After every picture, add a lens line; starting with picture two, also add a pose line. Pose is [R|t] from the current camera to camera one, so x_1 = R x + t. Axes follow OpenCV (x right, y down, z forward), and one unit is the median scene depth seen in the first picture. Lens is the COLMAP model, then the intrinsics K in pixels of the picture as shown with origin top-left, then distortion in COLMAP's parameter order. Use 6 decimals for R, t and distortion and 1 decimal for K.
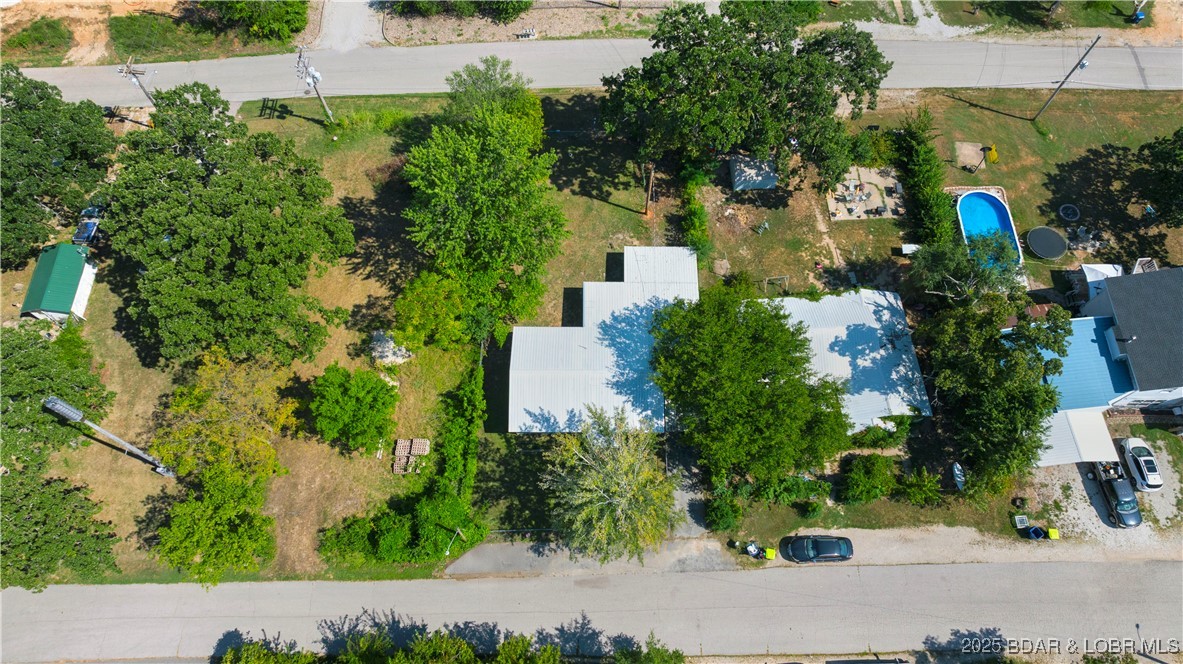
lens RADIAL K [[841.8, 0, 591.5], [0, 841.8, 332.0], [0, 0, 1]] dist [-0.007340, 0.003783]
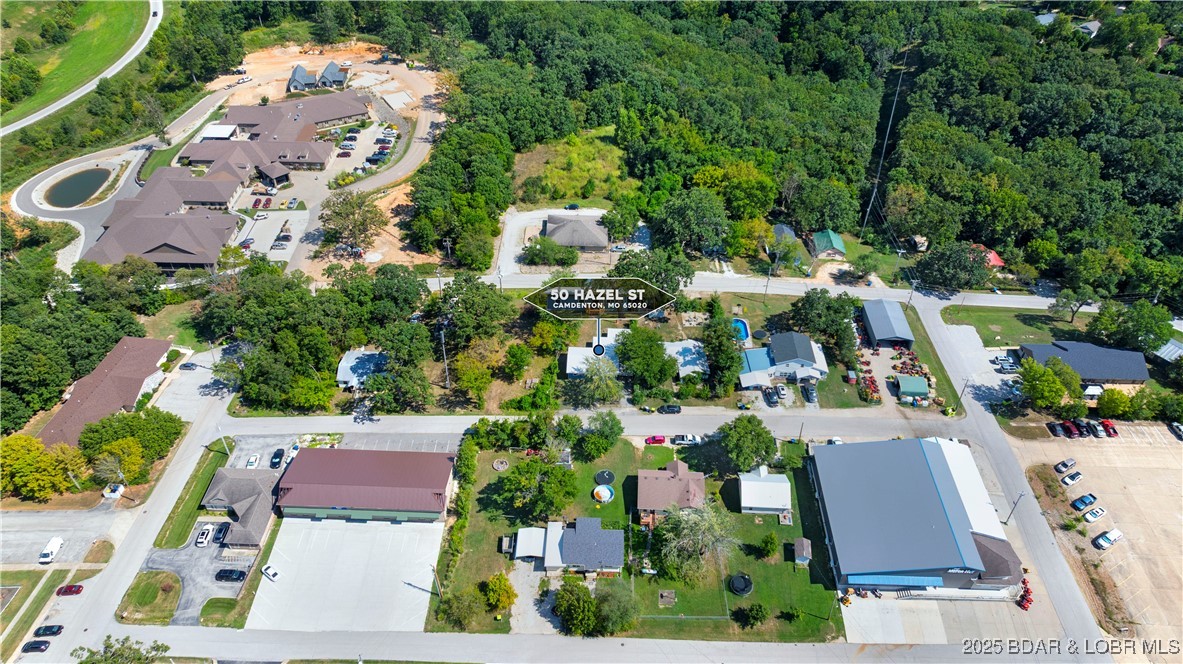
lens RADIAL K [[841.8, 0, 591.5], [0, 841.8, 332.0], [0, 0, 1]] dist [-0.007340, 0.003783]
pose [[0.999375, 0.028790, -0.020528, 0.043472], [-0.034738, 0.907741, -0.418090, 1.144802], [0.006598, 0.418541, 0.908174, -1.641987]]
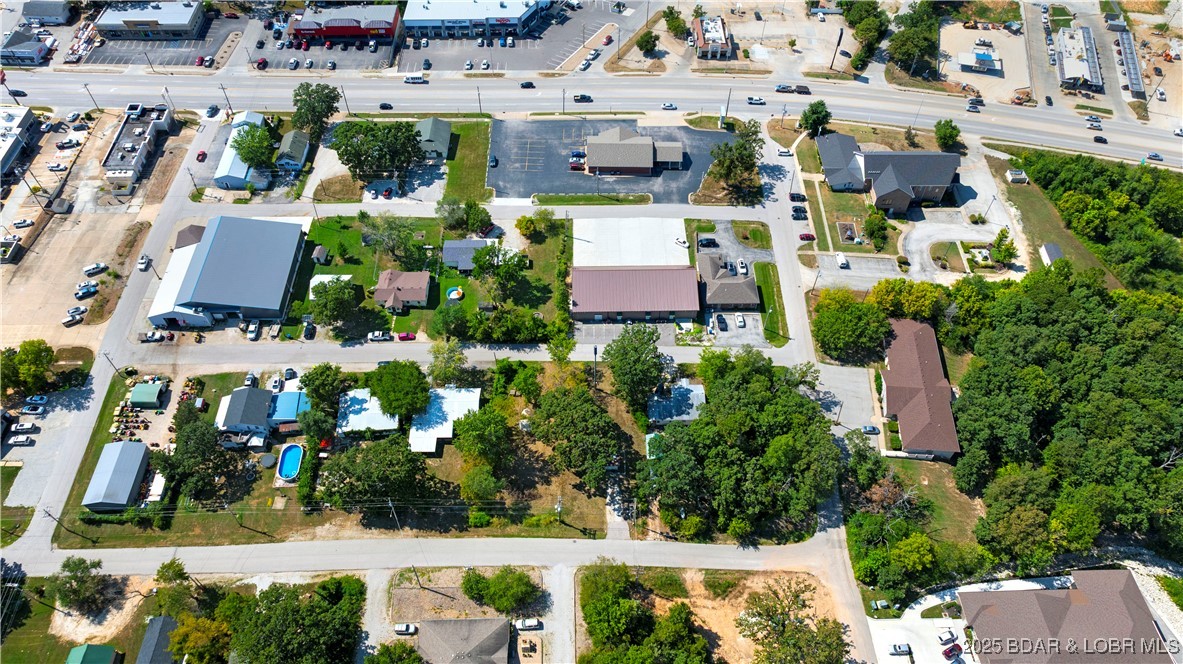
lens RADIAL K [[841.8, 0, 591.5], [0, 841.8, 332.0], [0, 0, 1]] dist [-0.007340, 0.003783]
pose [[-0.999882, 0.005251, -0.014434, -0.427791], [-0.015271, -0.440528, 0.897609, -2.381495], [-0.001646, 0.897724, 0.440556, -0.500871]]
